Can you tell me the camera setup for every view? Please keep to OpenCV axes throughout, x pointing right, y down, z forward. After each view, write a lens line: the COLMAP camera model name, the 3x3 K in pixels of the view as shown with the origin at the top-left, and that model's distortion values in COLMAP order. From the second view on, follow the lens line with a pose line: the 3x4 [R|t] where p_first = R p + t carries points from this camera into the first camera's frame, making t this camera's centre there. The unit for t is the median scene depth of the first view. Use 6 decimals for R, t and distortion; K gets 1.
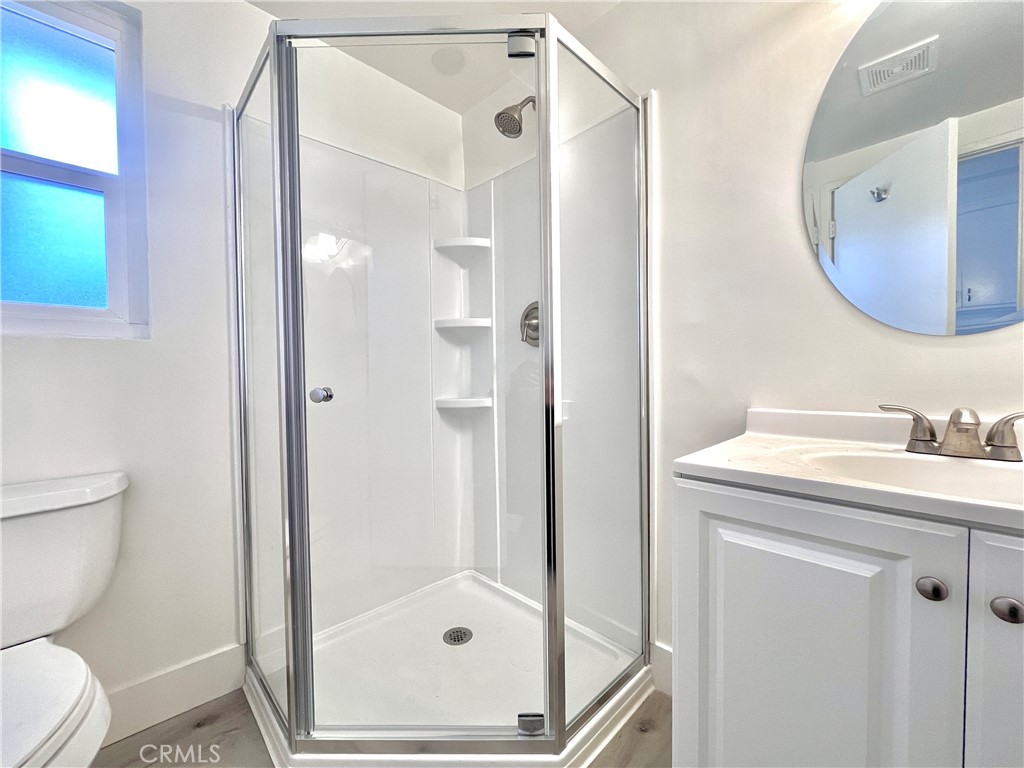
lens RADIAL K [[414.4, 0, 510.6], [0, 414.4, 385.9], [0, 0, 1]] dist [-0.001157, 0.000043]
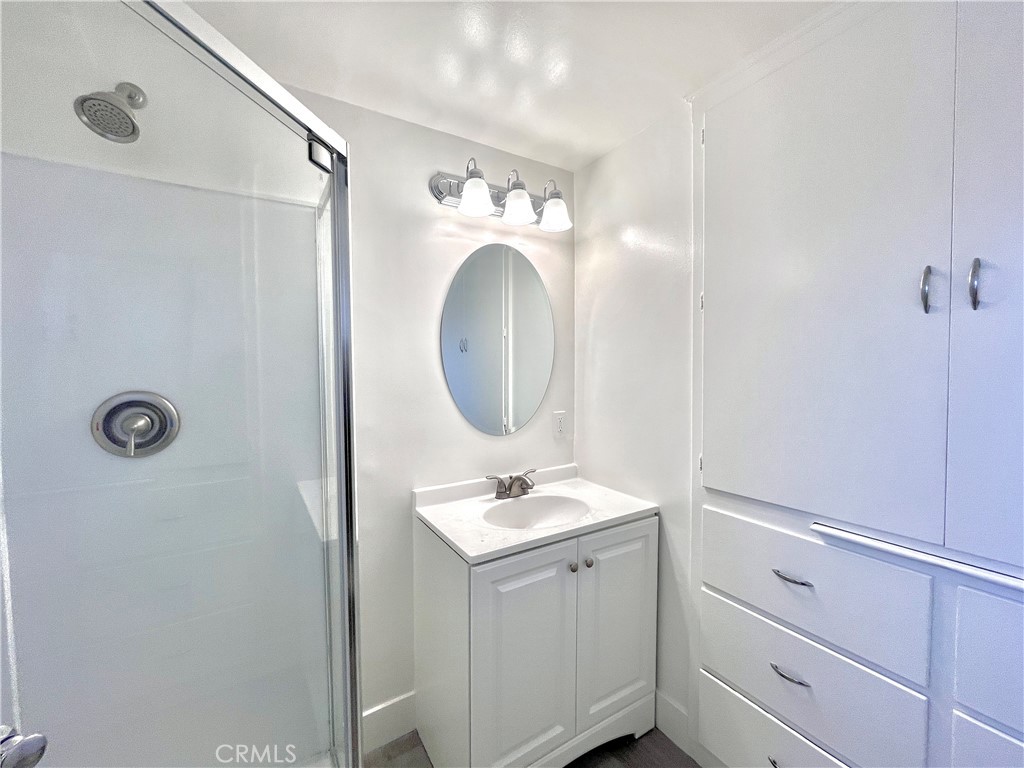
lens RADIAL K [[414.4, 0, 510.6], [0, 414.4, 385.9], [0, 0, 1]] dist [-0.001157, 0.000043]
pose [[0.198560, -0.040934, 0.979234, -0.919276], [0.021721, 0.999066, 0.037359, -0.442119], [-0.979848, 0.013852, 0.199263, 0.539951]]
